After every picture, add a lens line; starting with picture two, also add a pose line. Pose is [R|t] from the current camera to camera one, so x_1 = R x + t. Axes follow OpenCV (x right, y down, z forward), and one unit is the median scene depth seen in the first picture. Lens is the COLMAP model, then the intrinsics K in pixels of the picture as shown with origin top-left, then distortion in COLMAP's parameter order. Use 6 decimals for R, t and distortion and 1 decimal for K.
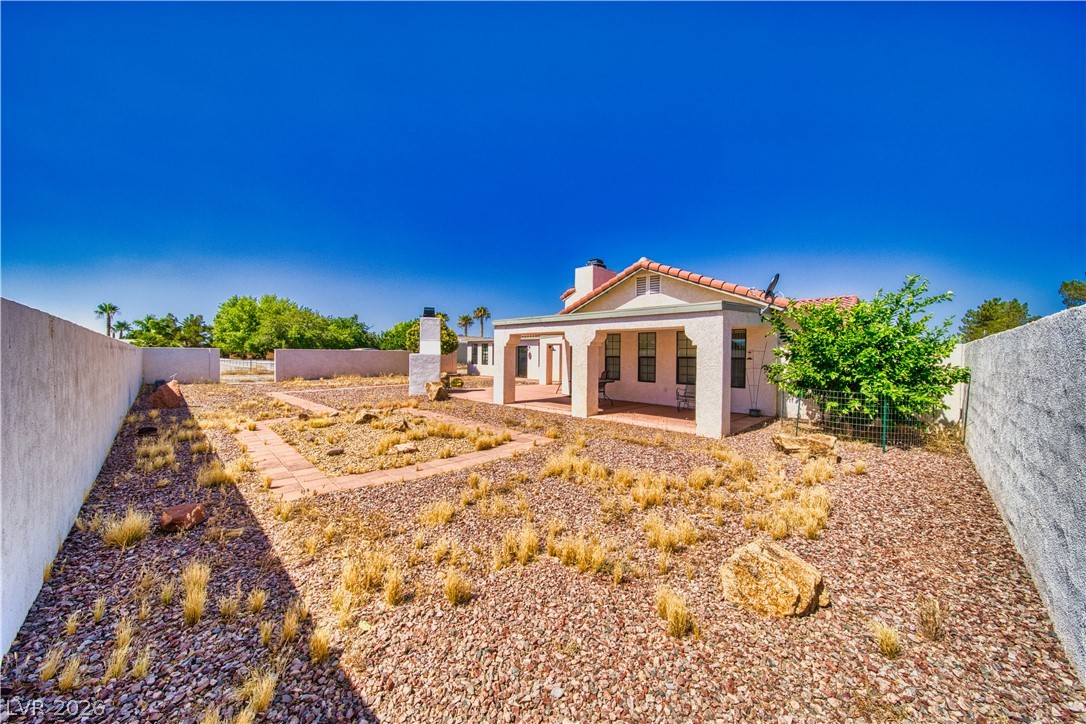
lens RADIAL K [[380.1, 0, 543.3], [0, 380.1, 358.8], [0, 0, 1]] dist [0.000967, -0.002234]
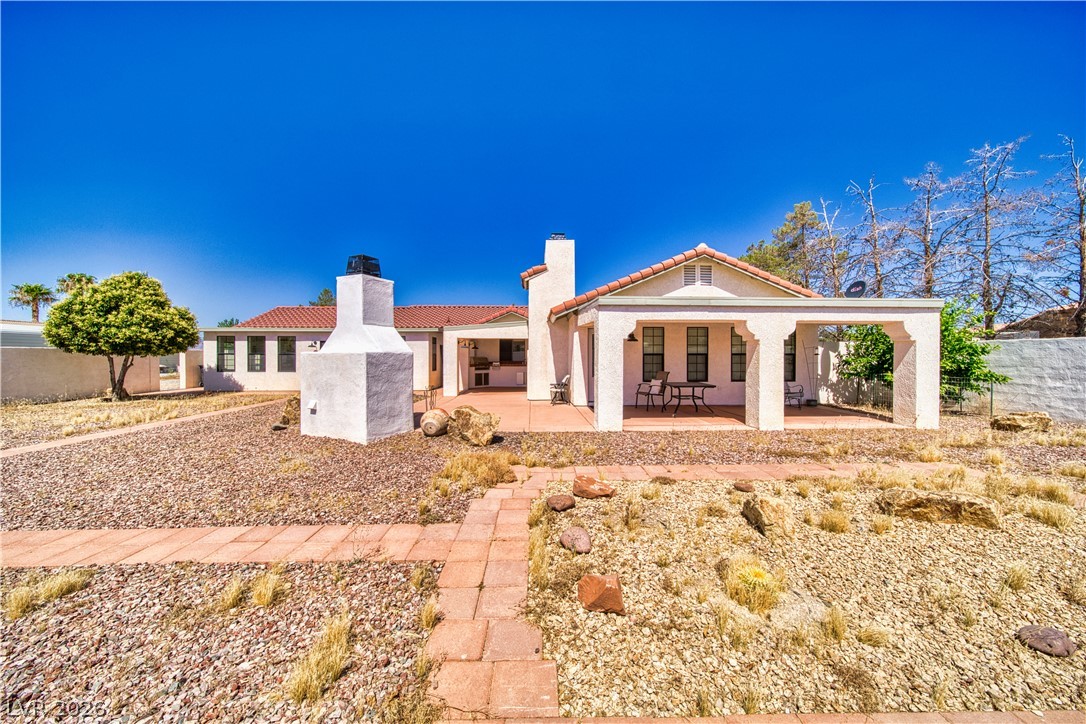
lens RADIAL K [[380.1, 0, 543.3], [0, 380.1, 358.8], [0, 0, 1]] dist [0.000967, -0.002234]
pose [[0.695756, -0.020525, 0.717985, -0.631740], [0.016575, 0.999784, 0.012519, -0.011048], [-0.718087, 0.003191, 0.695946, 0.629229]]
